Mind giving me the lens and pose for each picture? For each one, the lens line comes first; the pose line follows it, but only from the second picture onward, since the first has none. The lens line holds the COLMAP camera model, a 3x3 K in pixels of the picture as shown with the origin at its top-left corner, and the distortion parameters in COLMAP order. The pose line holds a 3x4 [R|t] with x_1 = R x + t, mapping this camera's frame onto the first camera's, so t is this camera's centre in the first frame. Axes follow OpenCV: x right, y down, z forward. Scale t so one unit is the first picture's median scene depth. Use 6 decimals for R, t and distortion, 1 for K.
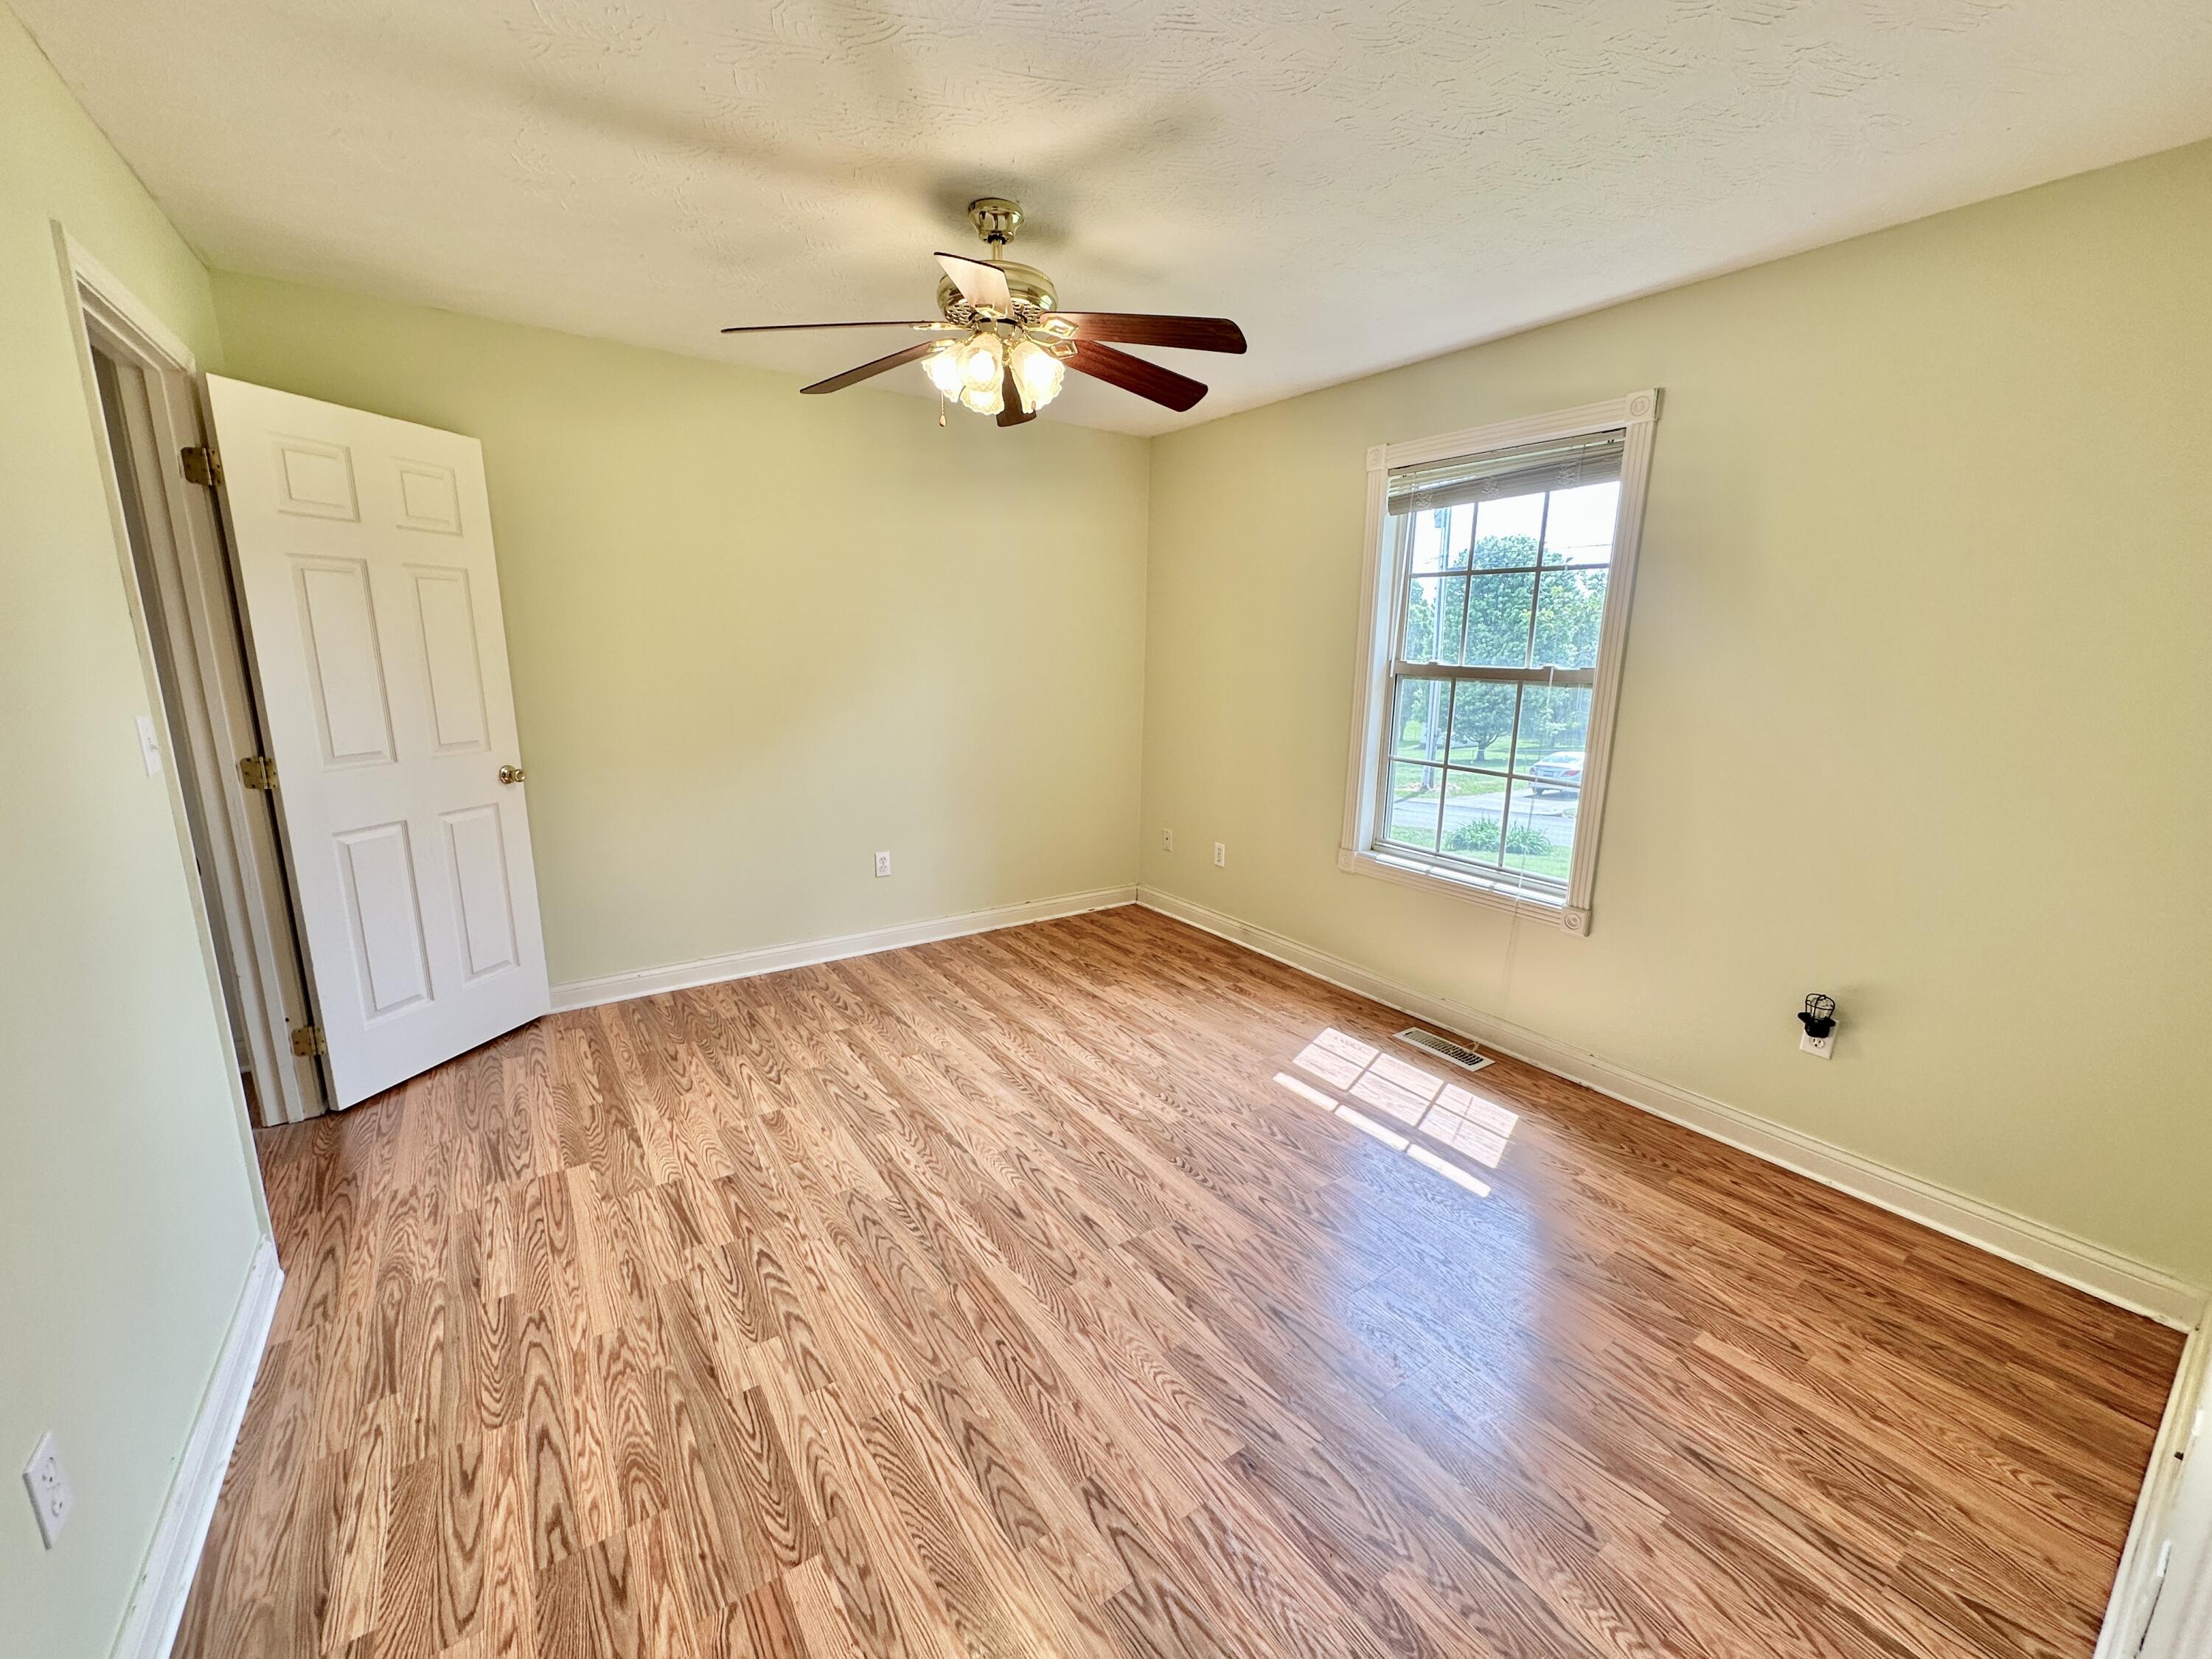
lens RADIAL K [[881.1, 0, 1107.1], [0, 881.1, 827.1], [0, 0, 1]] dist [-0.003260, 0.000543]
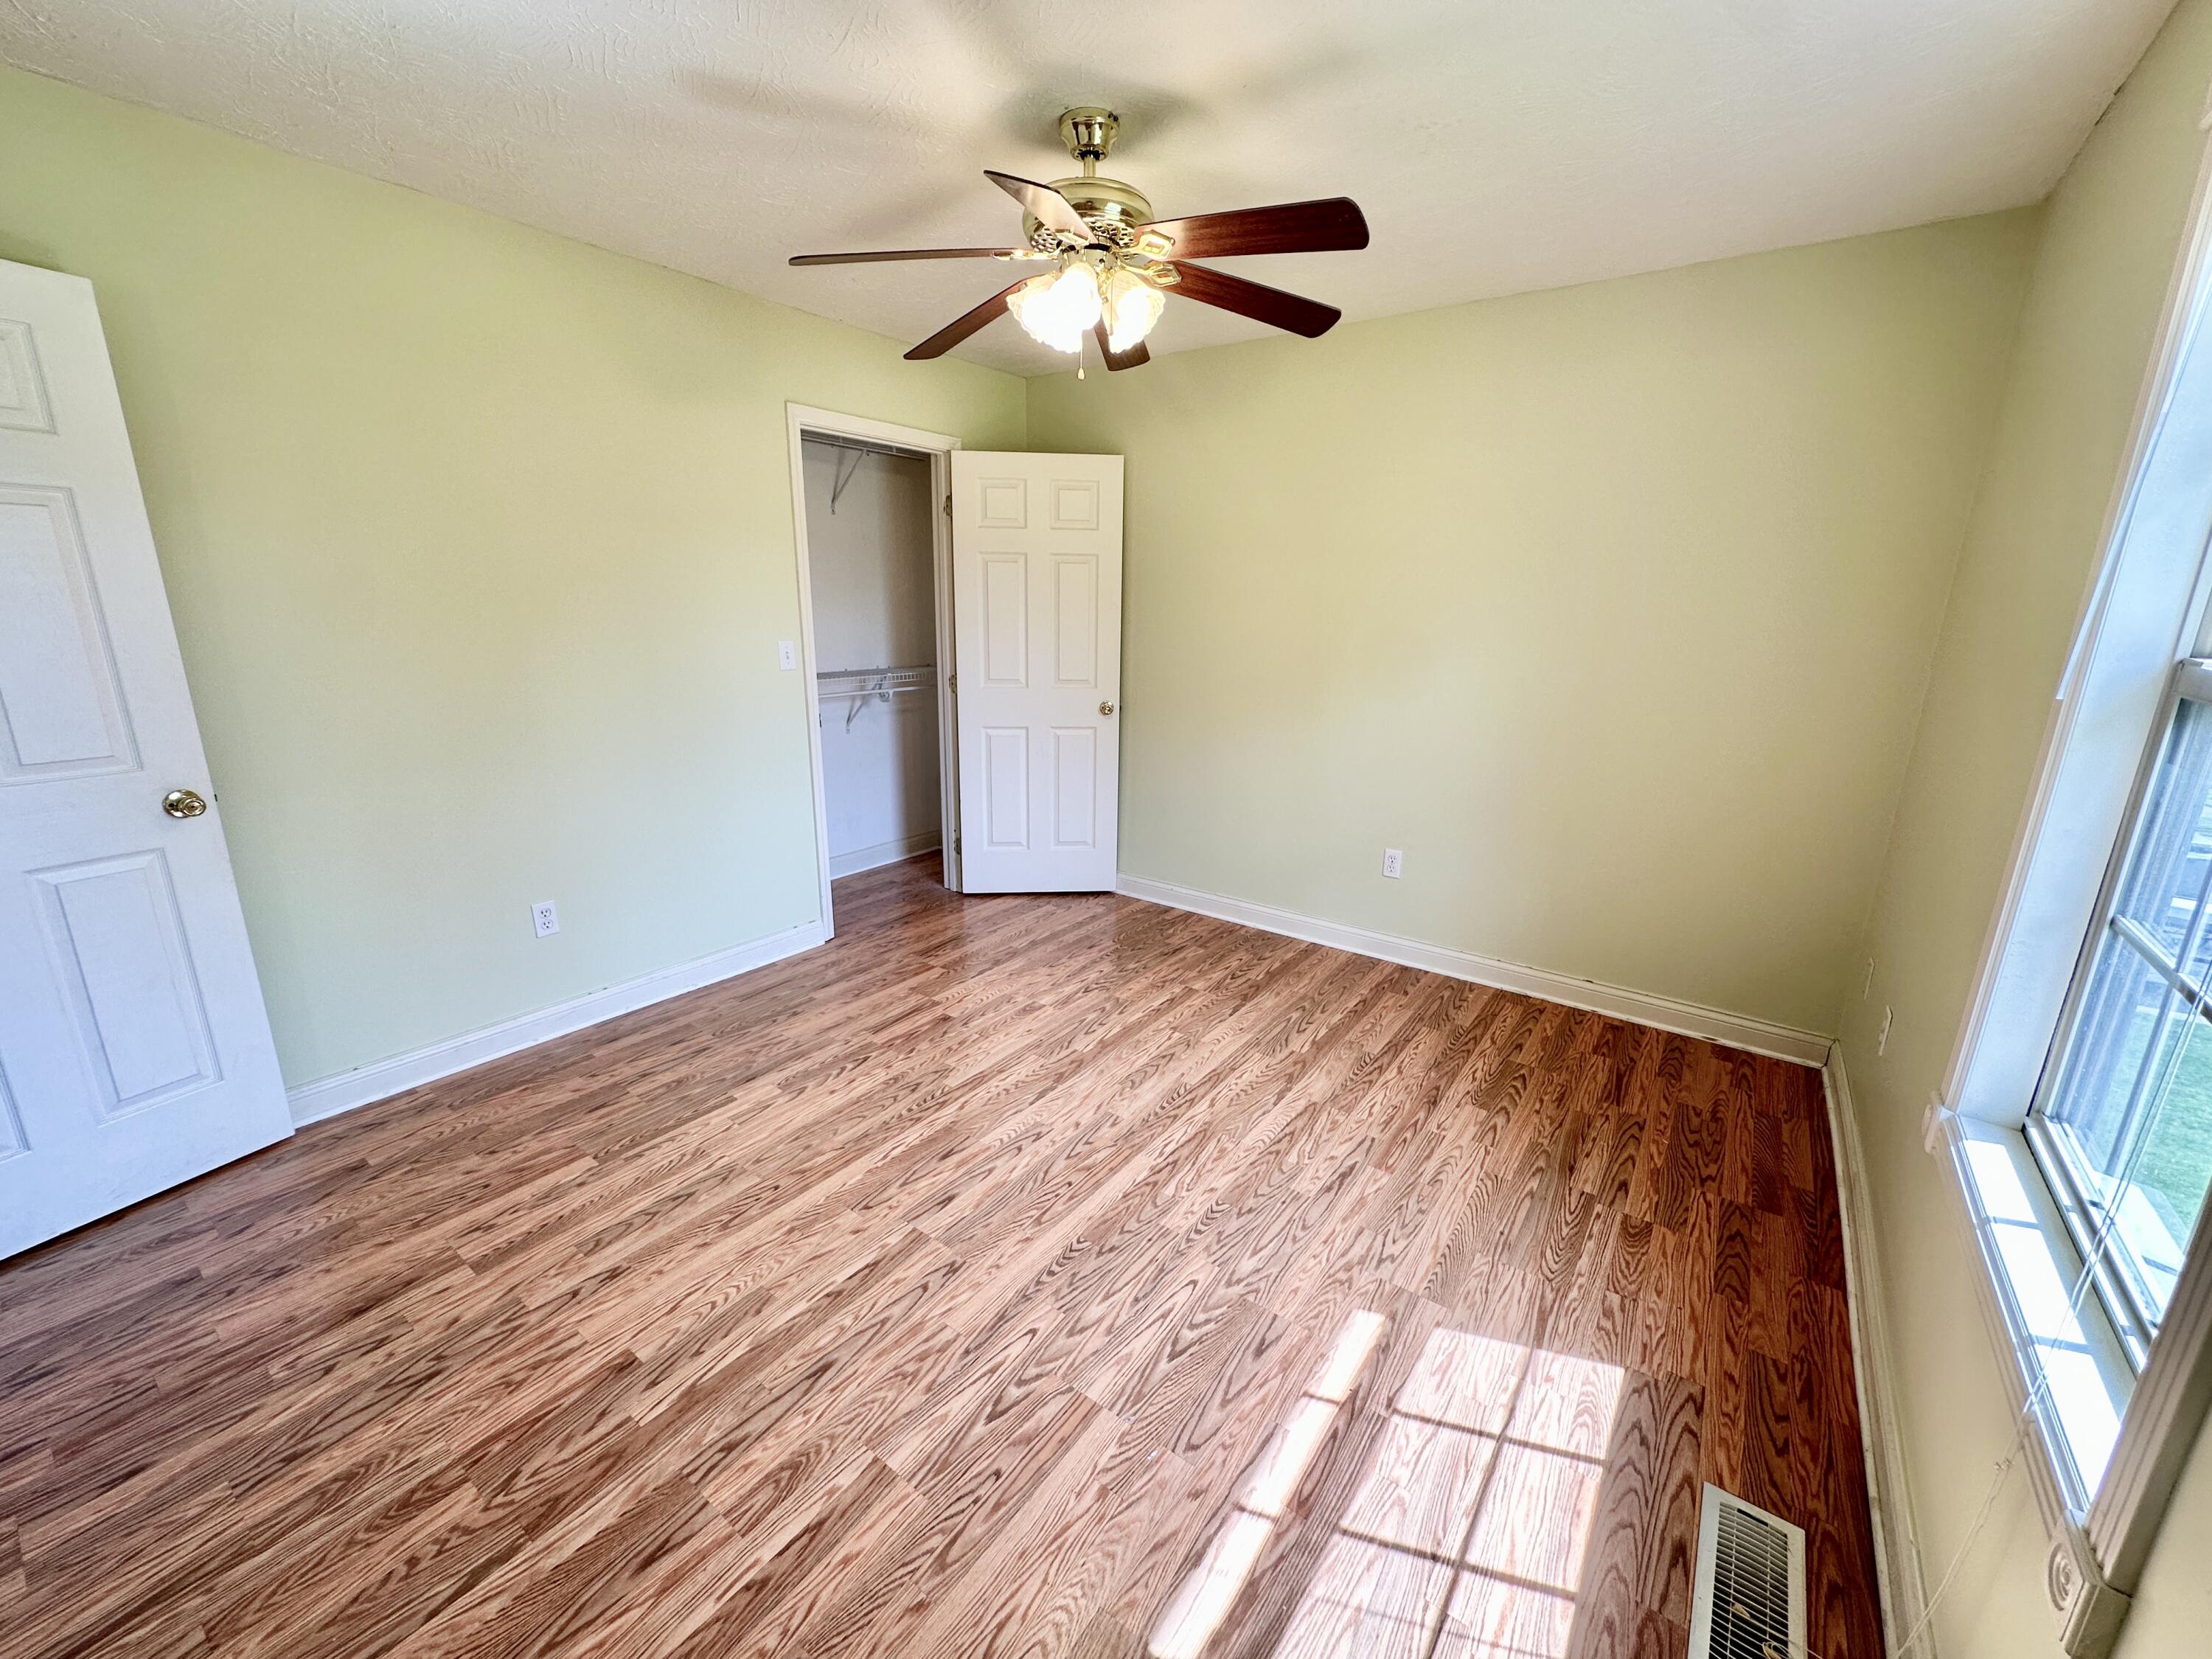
lens RADIAL K [[881.1, 0, 1107.1], [0, 881.1, 827.1], [0, 0, 1]] dist [-0.003260, 0.000543]
pose [[0.320190, 0.225310, -0.920170, 0.600735], [-0.202508, 0.965134, 0.165853, -0.107539], [0.925456, 0.133237, 0.354654, 0.543118]]
